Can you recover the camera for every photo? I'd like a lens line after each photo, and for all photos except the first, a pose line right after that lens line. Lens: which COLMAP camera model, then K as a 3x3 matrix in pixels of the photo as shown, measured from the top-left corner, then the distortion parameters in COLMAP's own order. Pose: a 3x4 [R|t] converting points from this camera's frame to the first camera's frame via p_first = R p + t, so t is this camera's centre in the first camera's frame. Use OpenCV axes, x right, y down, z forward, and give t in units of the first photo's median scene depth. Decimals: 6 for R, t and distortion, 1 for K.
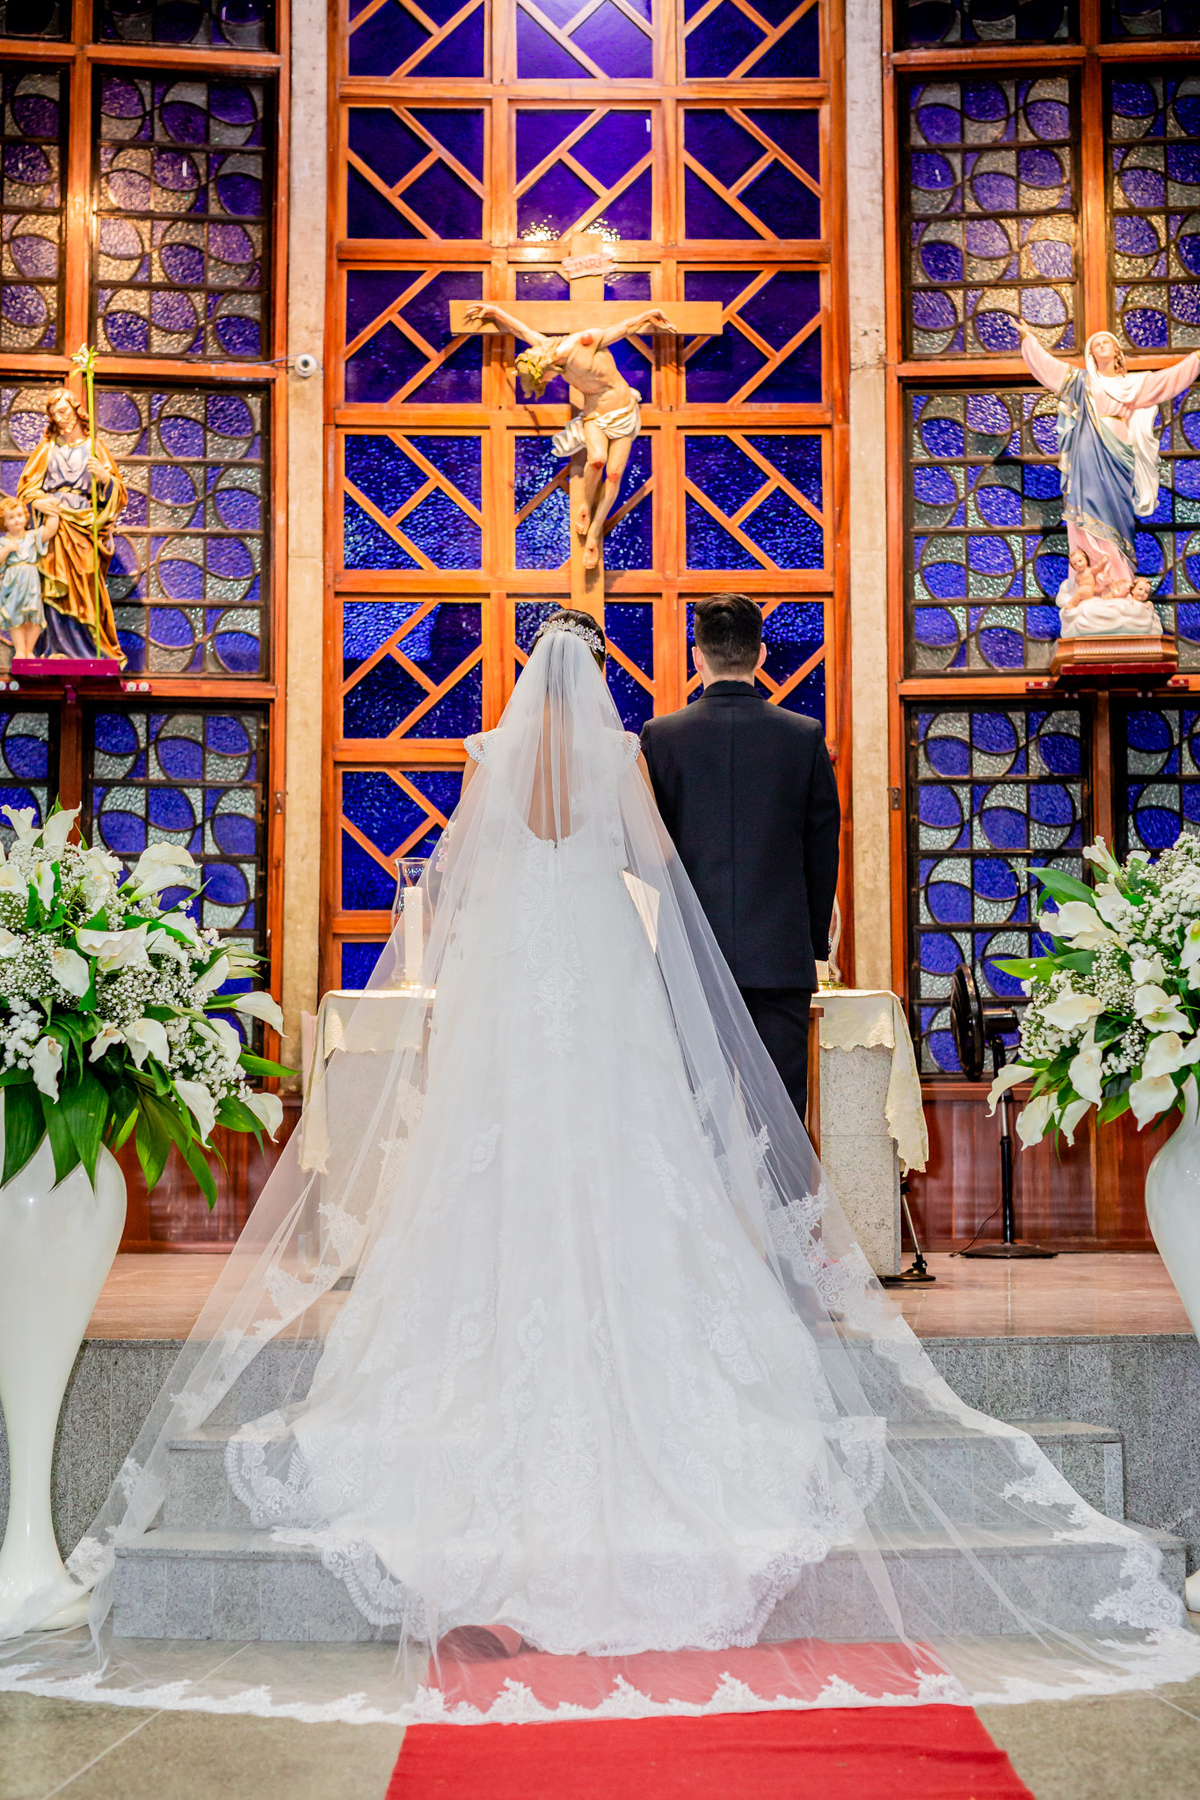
lens RADIAL K [[2538.7, 0, 600.0], [0, 2538.7, 900.0], [0, 0, 1]] dist [-0.003069, 0.046651]
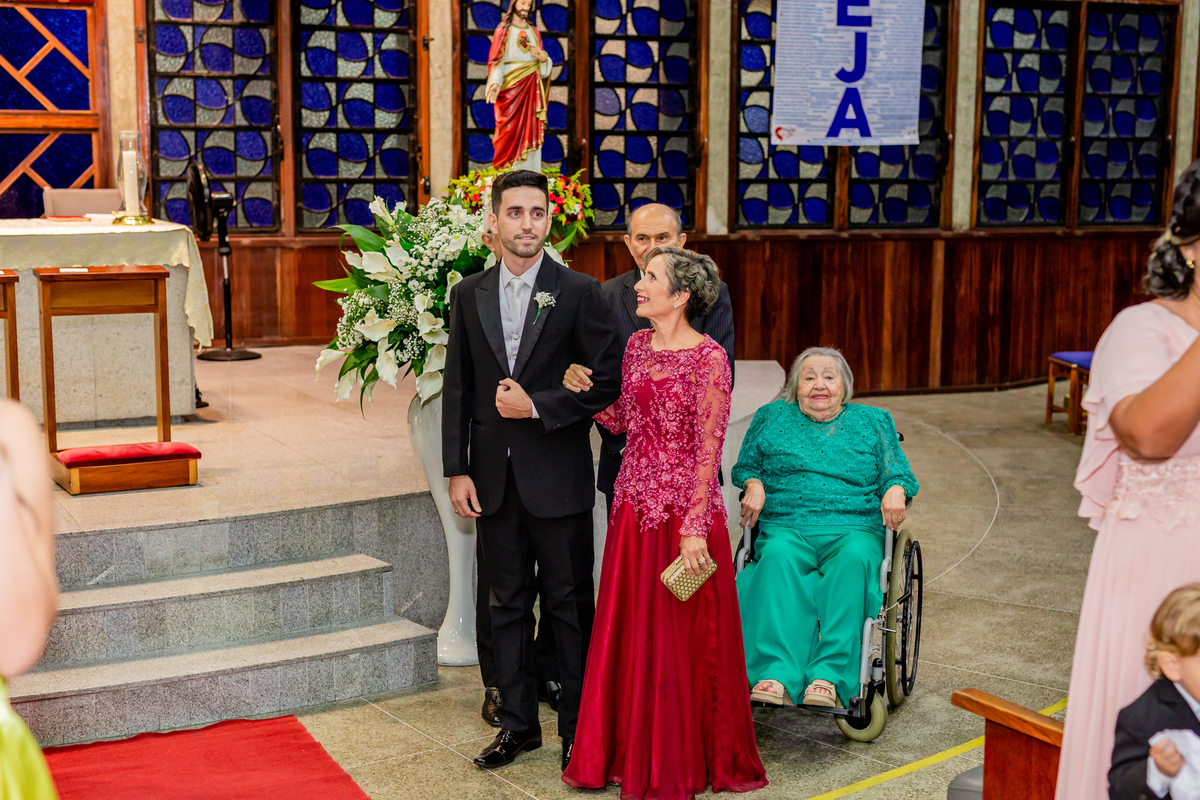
lens RADIAL K [[1774.6, 0, 637.7], [0, 1774.6, 401.2], [0, 0, 1]] dist [0.000846, -0.008689]
pose [[0.898240, -0.054880, 0.436064, -0.076466], [-0.054760, 0.970467, 0.234936, -0.088733], [-0.436080, -0.234908, 0.868707, -0.028629]]
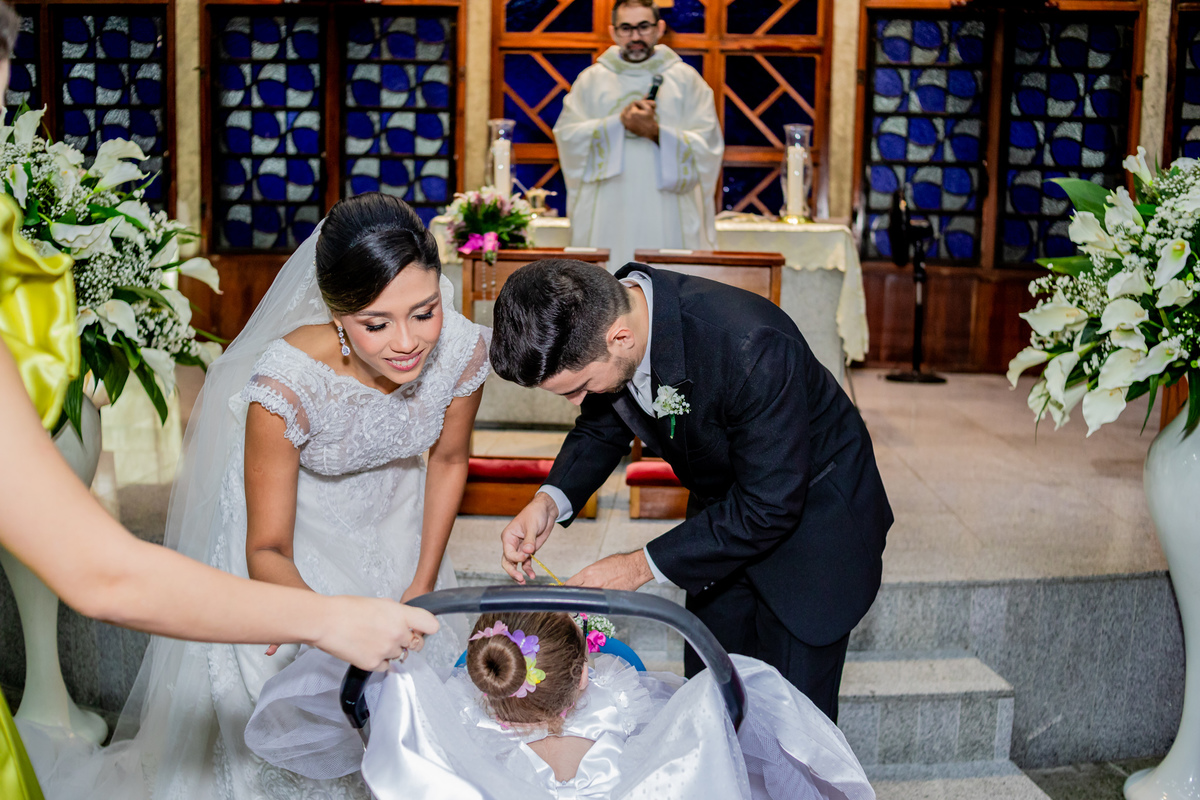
lens RADIAL K [[1176.9, 0, 600.0], [0, 1176.9, 400.0], [0, 0, 1]] dist [-0.139806, 0.072373]
pose [[0.994805, 0.036383, -0.095076, 0.033662], [-0.012562, 0.970689, 0.240011, -0.016018], [0.101021, -0.237570, 0.966103, 0.262900]]
